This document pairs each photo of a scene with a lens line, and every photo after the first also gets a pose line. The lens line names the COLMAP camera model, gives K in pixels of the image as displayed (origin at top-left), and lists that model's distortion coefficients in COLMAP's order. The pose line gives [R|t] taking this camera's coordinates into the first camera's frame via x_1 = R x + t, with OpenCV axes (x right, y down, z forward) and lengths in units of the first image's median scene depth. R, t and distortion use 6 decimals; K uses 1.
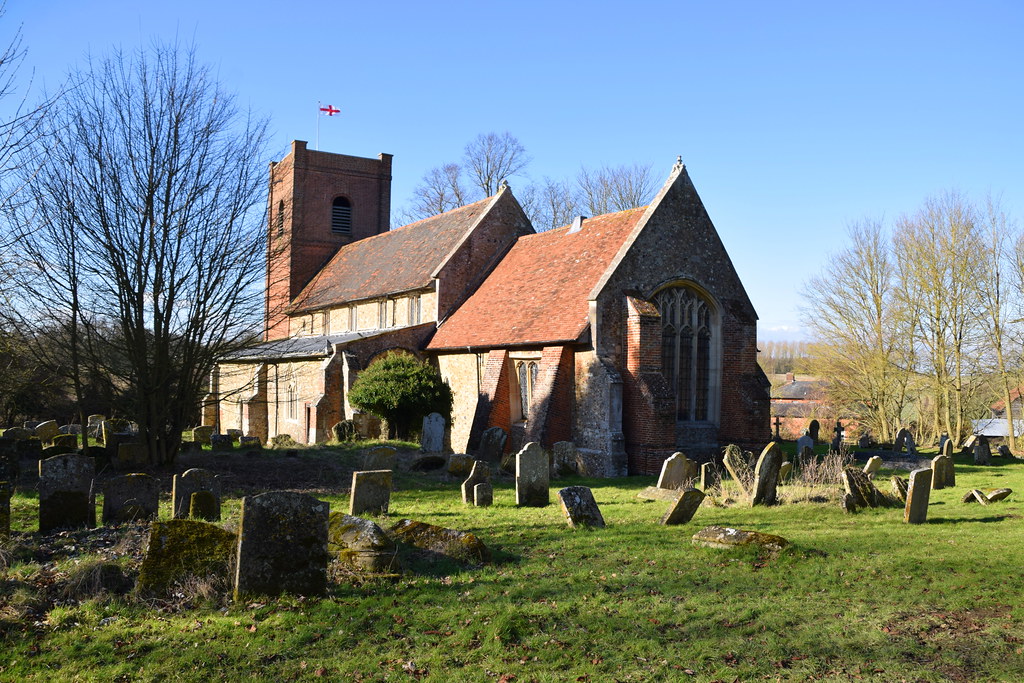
lens RADIAL K [[545.4, 0, 512.8], [0, 545.4, 334.3], [0, 0, 1]] dist [-0.044557, -0.000895]
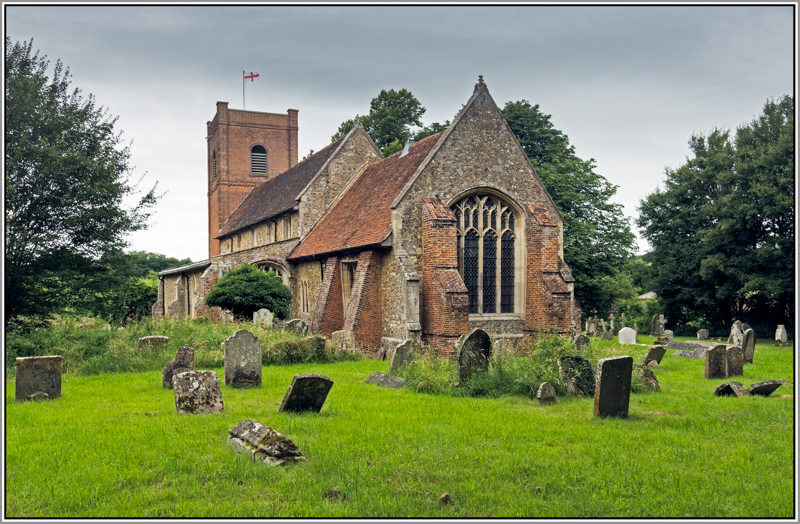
lens RADIAL K [[411.0, 0, 399.1], [0, 411.0, 269.9], [0, 0, 1]] dist [0.002905, 0.000404]
pose [[0.991721, -0.028559, -0.125194, 0.237446], [0.032858, 0.998935, 0.032406, 0.034686], [0.124135, -0.036251, 0.991603, 0.129030]]
